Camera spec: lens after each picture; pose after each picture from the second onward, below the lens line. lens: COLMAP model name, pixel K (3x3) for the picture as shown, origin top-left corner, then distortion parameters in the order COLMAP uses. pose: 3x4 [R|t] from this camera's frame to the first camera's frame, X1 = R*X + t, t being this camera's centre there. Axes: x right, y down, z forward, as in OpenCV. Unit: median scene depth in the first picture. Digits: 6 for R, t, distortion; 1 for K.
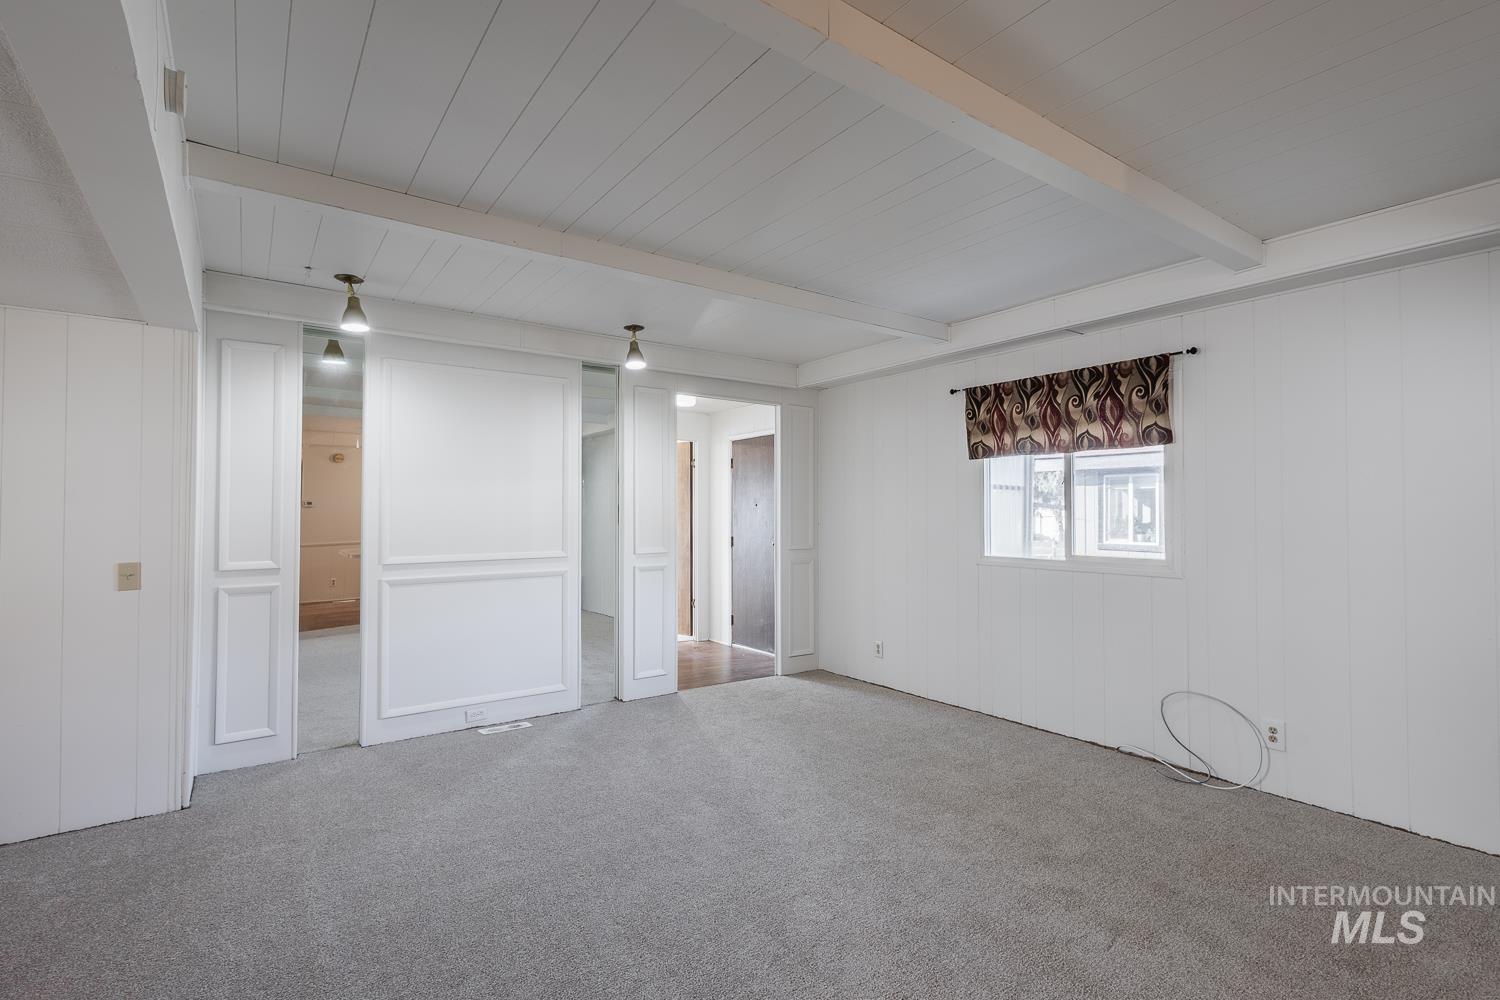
lens RADIAL K [[696.6, 0, 750.0], [0, 696.6, 500.0], [0, 0, 1]] dist [0.001789, -0.000975]
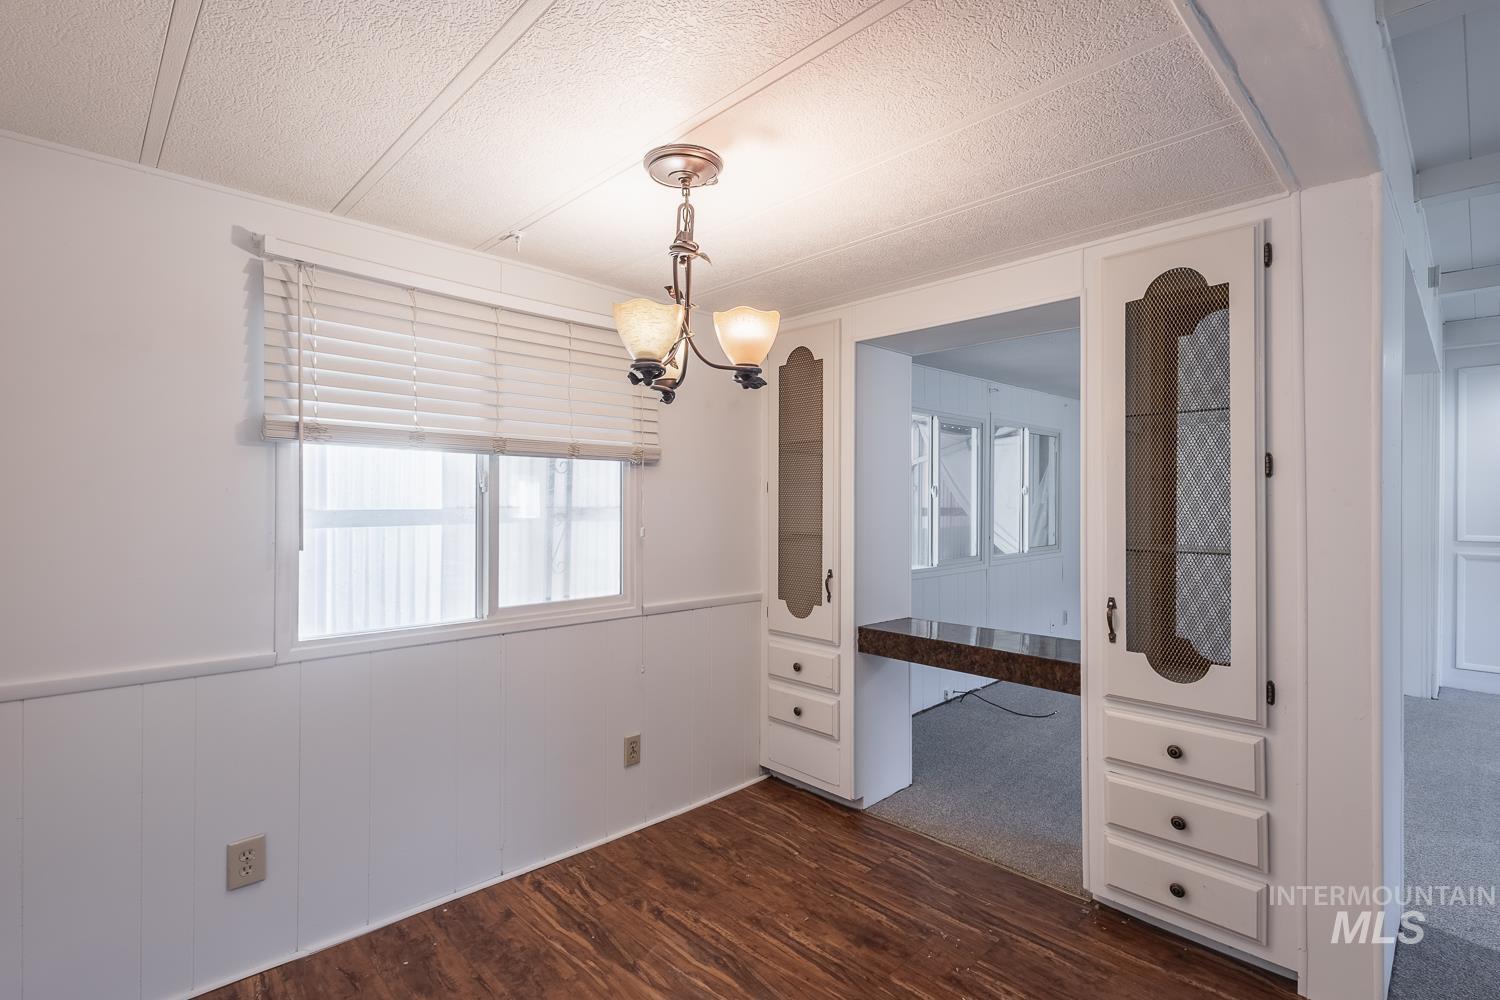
lens RADIAL K [[696.6, 0, 750.0], [0, 696.6, 500.0], [0, 0, 1]] dist [0.001789, -0.000975]
pose [[0.134689, 0.005547, -0.990872, 0.367499], [0.017399, 0.999817, 0.007962, -0.010968], [0.990735, -0.018312, 0.134568, -0.505881]]
